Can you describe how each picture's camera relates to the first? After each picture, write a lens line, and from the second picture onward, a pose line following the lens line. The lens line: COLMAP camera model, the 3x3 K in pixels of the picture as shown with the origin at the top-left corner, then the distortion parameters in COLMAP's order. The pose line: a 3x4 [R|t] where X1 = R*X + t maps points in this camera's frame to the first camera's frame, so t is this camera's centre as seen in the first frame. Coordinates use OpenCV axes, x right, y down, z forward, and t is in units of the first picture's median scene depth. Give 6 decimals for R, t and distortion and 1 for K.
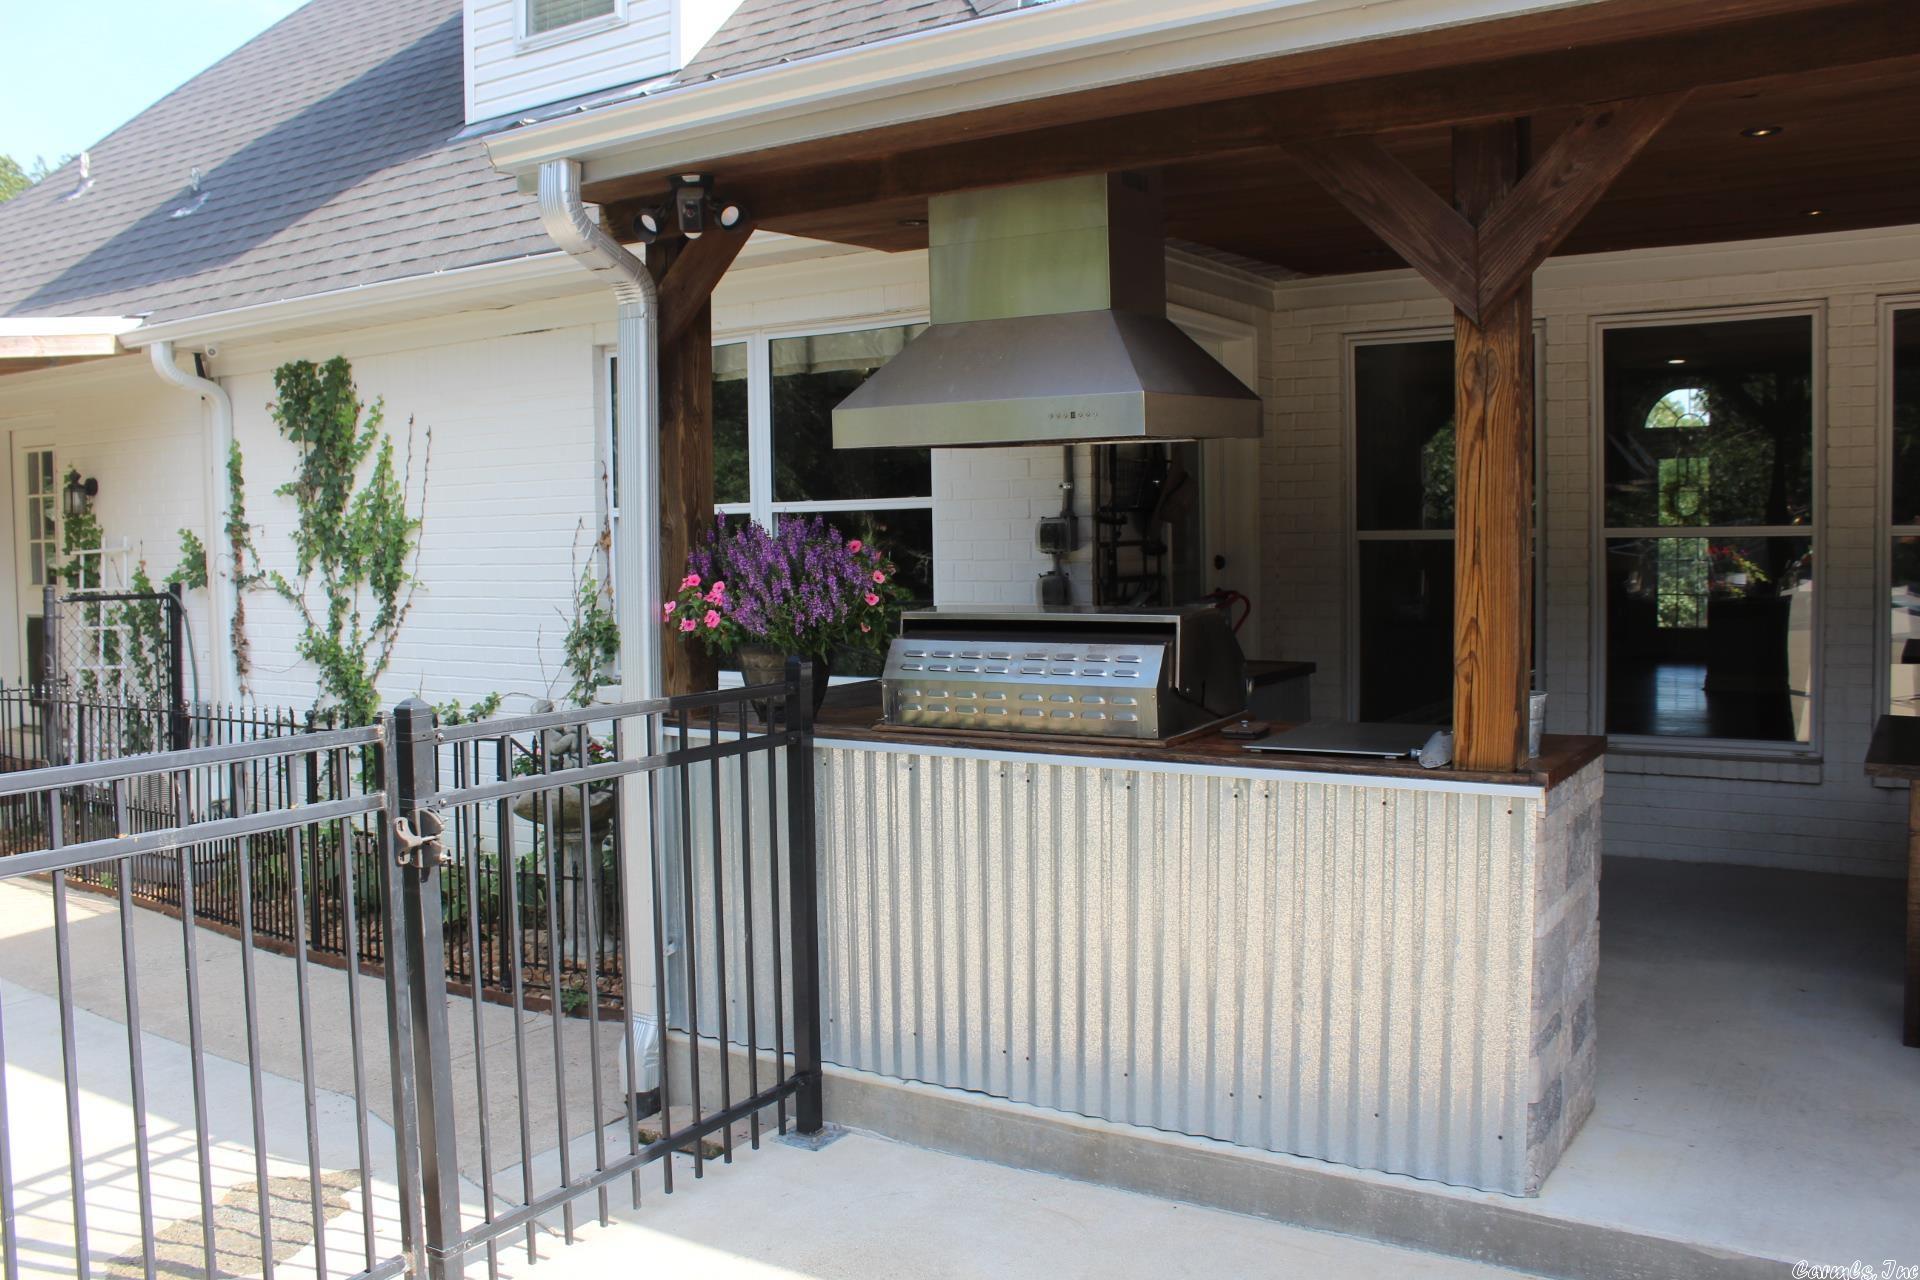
lens RADIAL K [[1601.6, 0, 959.3], [0, 1601.6, 636.9], [0, 0, 1]] dist [-0.156224, 0.123064]
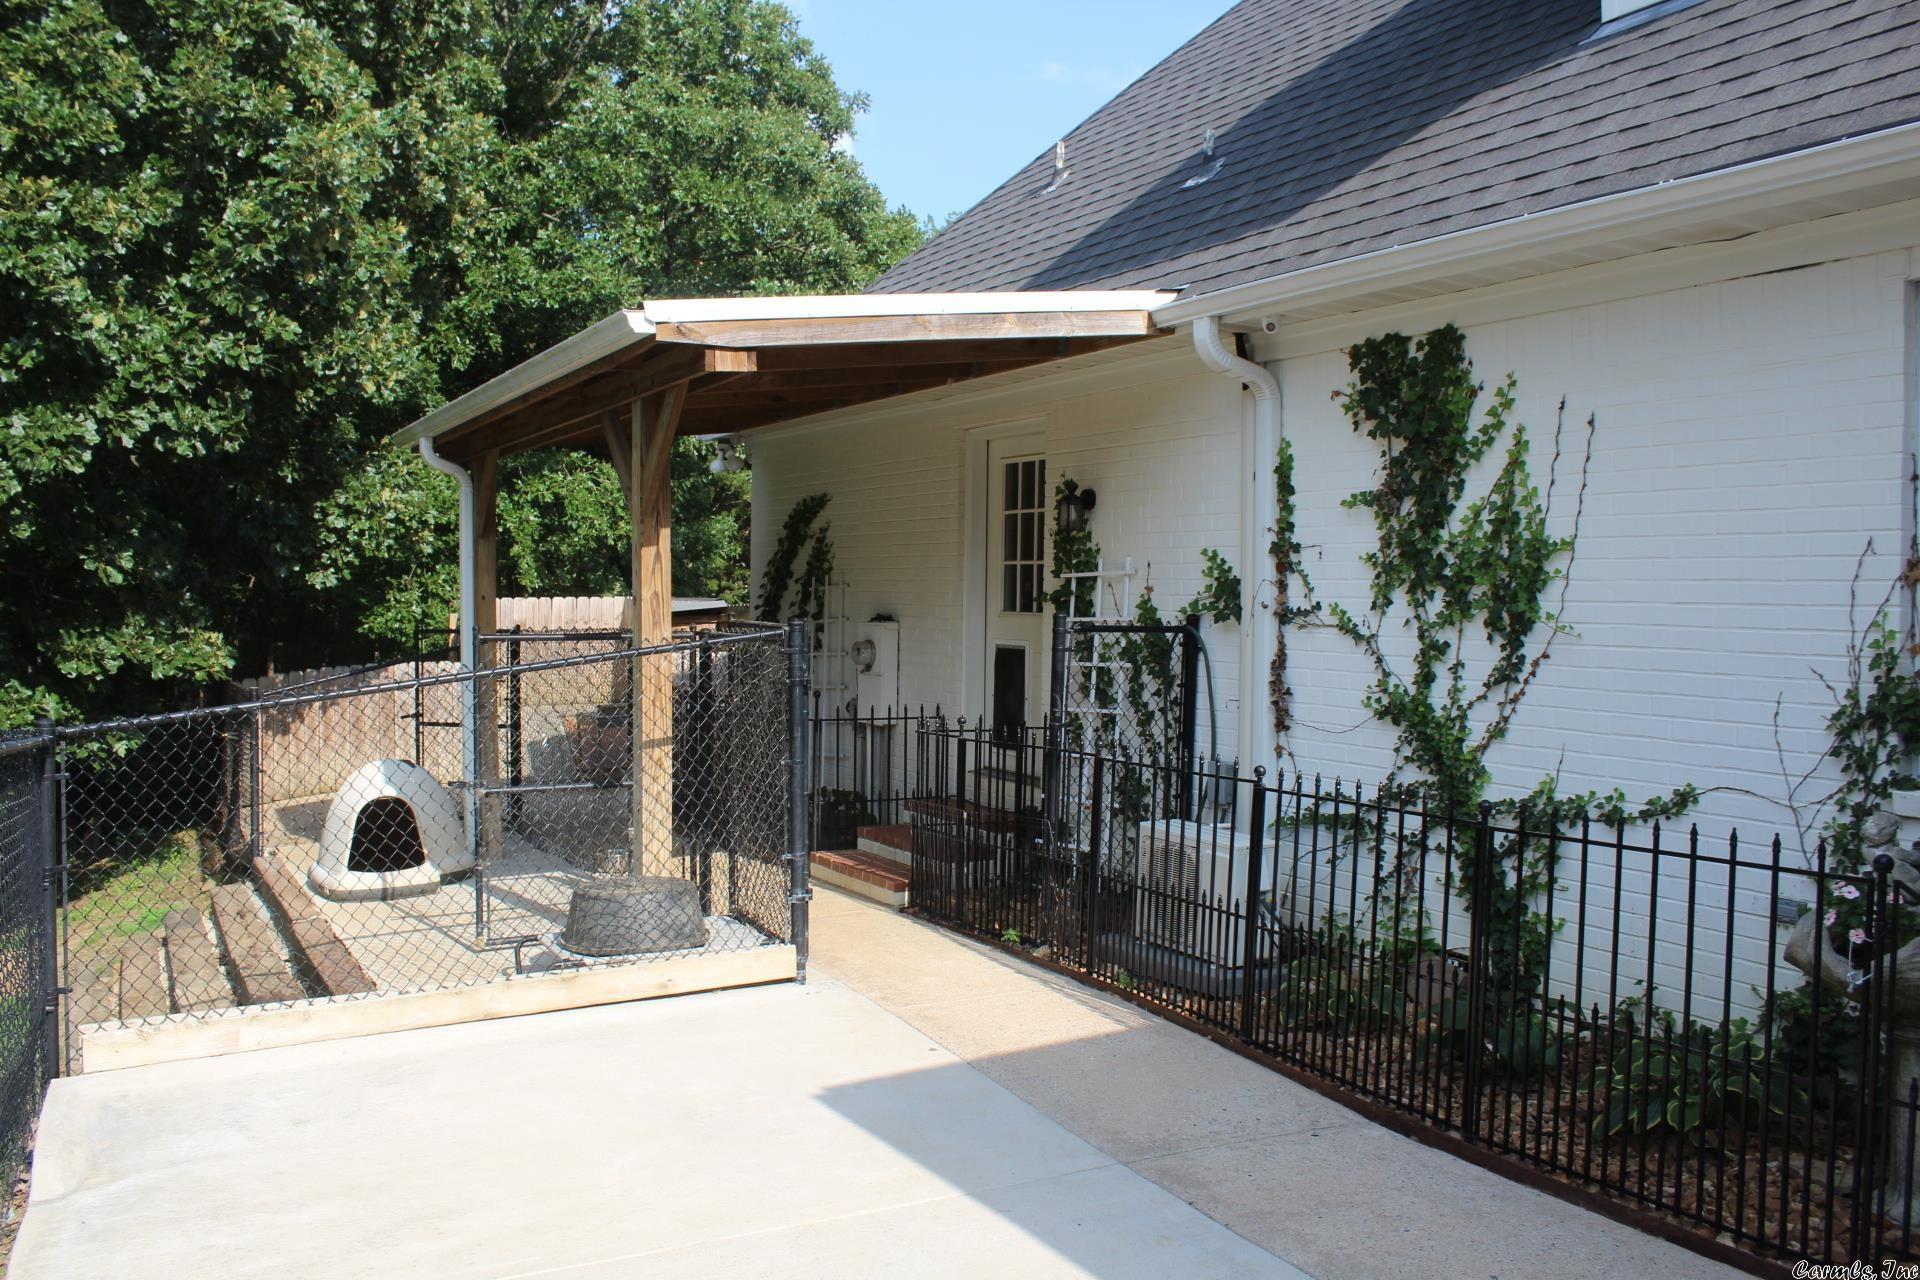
lens RADIAL K [[1601.6, 0, 966.2], [0, 1601.6, 647.8], [0, 0, 1]] dist [-0.156224, 0.123064]
pose [[0.882567, 0.040814, -0.468412, -0.229574], [-0.052774, 0.998529, -0.012431, -0.000177], [0.467216, 0.035691, 0.883423, 0.208773]]
